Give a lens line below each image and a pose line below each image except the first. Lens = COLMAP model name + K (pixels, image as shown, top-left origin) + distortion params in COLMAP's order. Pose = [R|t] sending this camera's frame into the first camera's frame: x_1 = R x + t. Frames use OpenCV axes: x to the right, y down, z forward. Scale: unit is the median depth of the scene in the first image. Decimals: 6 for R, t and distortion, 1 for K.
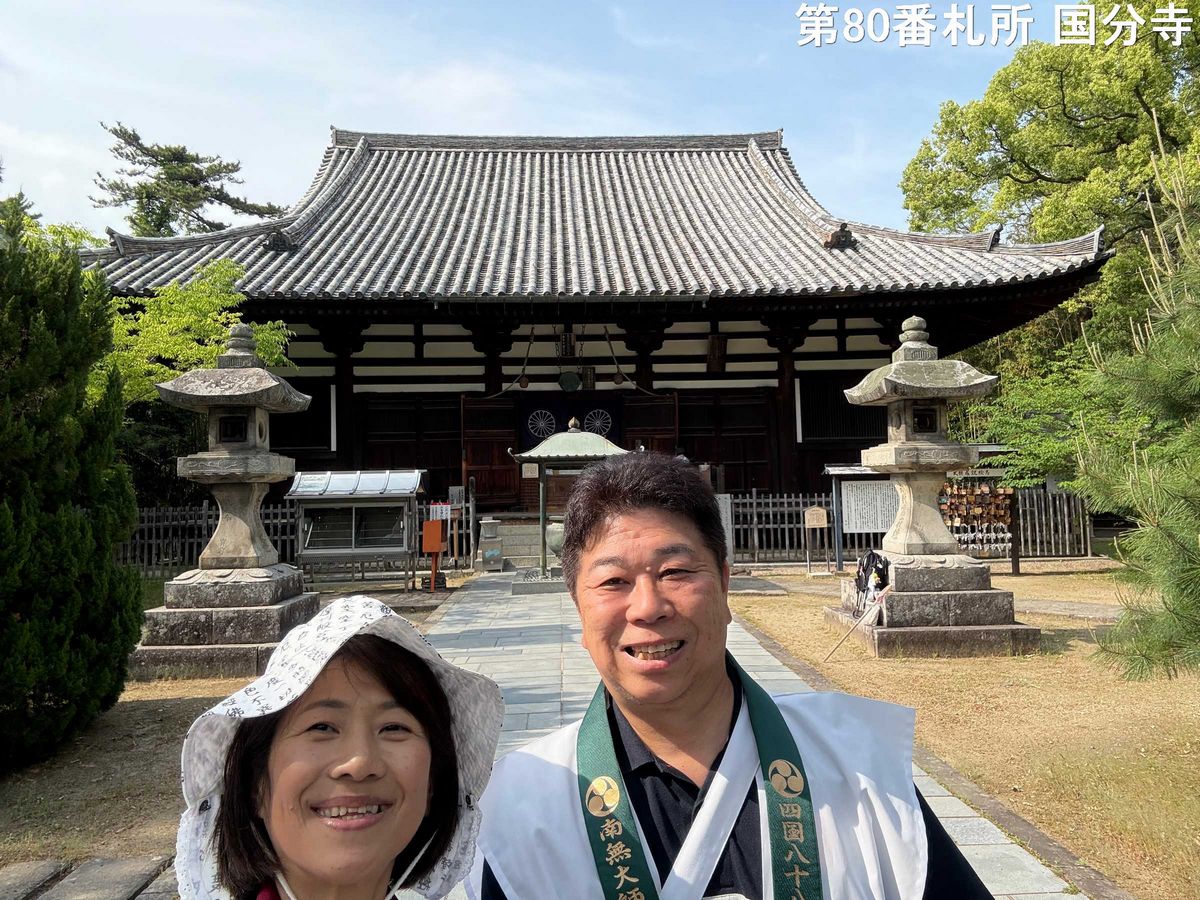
lens RADIAL K [[795.2, 0, 600.0], [0, 795.2, 450.0], [0, 0, 1]] dist [0.116905, -0.121367]
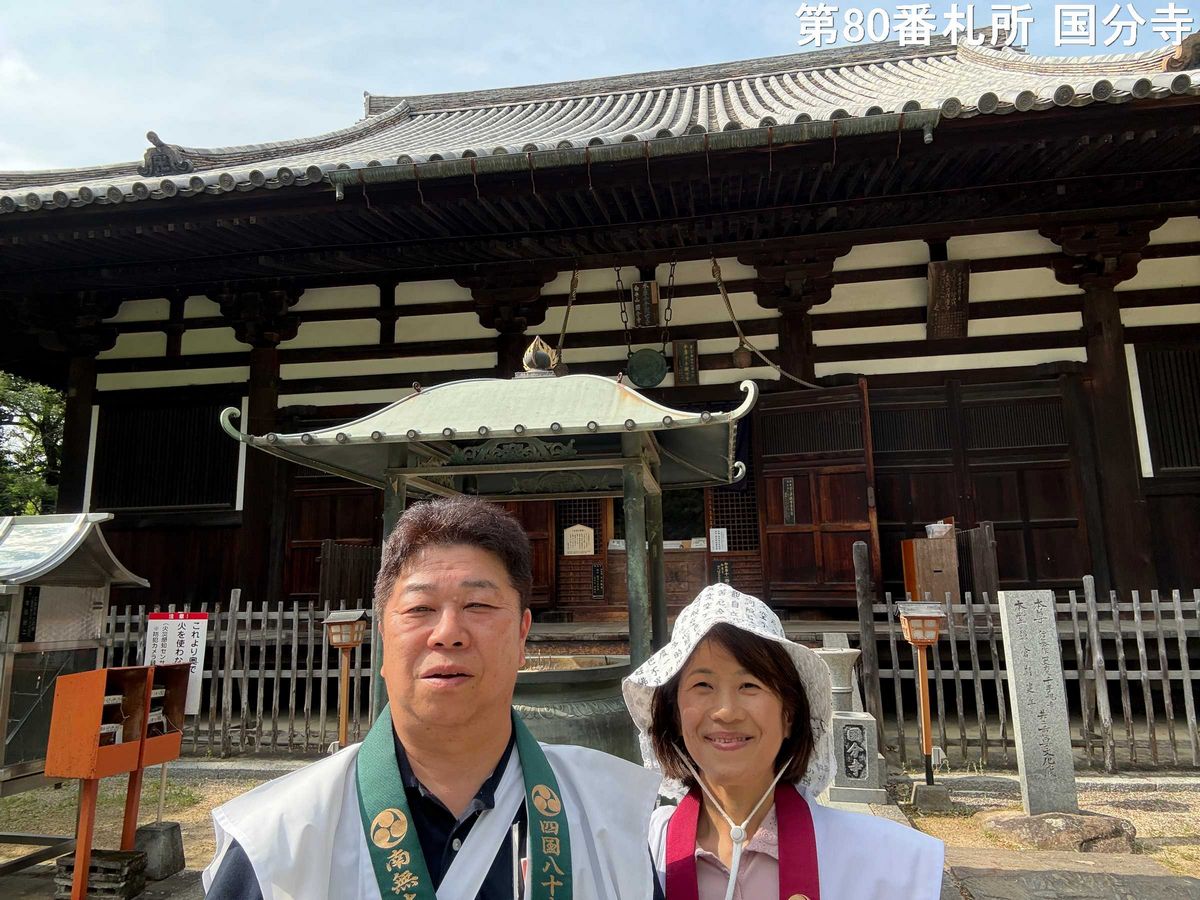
lens RADIAL K [[802.9, 0, 600.0], [0, 802.9, 450.0], [0, 0, 1]] dist [0.082566, -0.124663]
pose [[0.978133, -0.031711, -0.205550, 0.036906], [0.007938, 0.993280, -0.115465, 0.026673], [0.207831, 0.111308, 0.971811, 0.478189]]
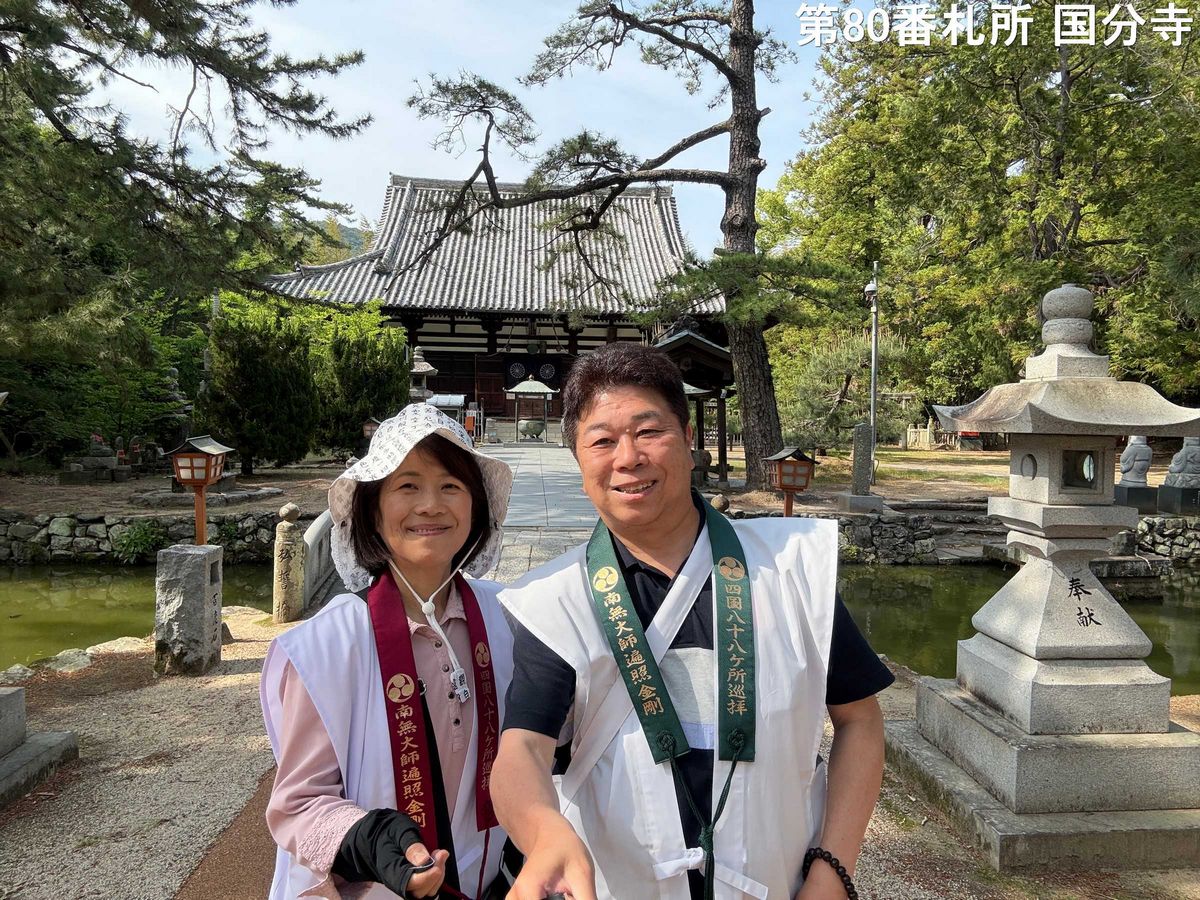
lens RADIAL K [[795.2, 0, 600.0], [0, 795.2, 450.0], [0, 0, 1]] dist [0.116905, -0.121367]
pose [[0.998927, 0.033135, 0.032345, 0.066883], [-0.036267, 0.994162, 0.101619, -0.044153], [-0.028789, -0.102683, 0.994297, -0.894338]]
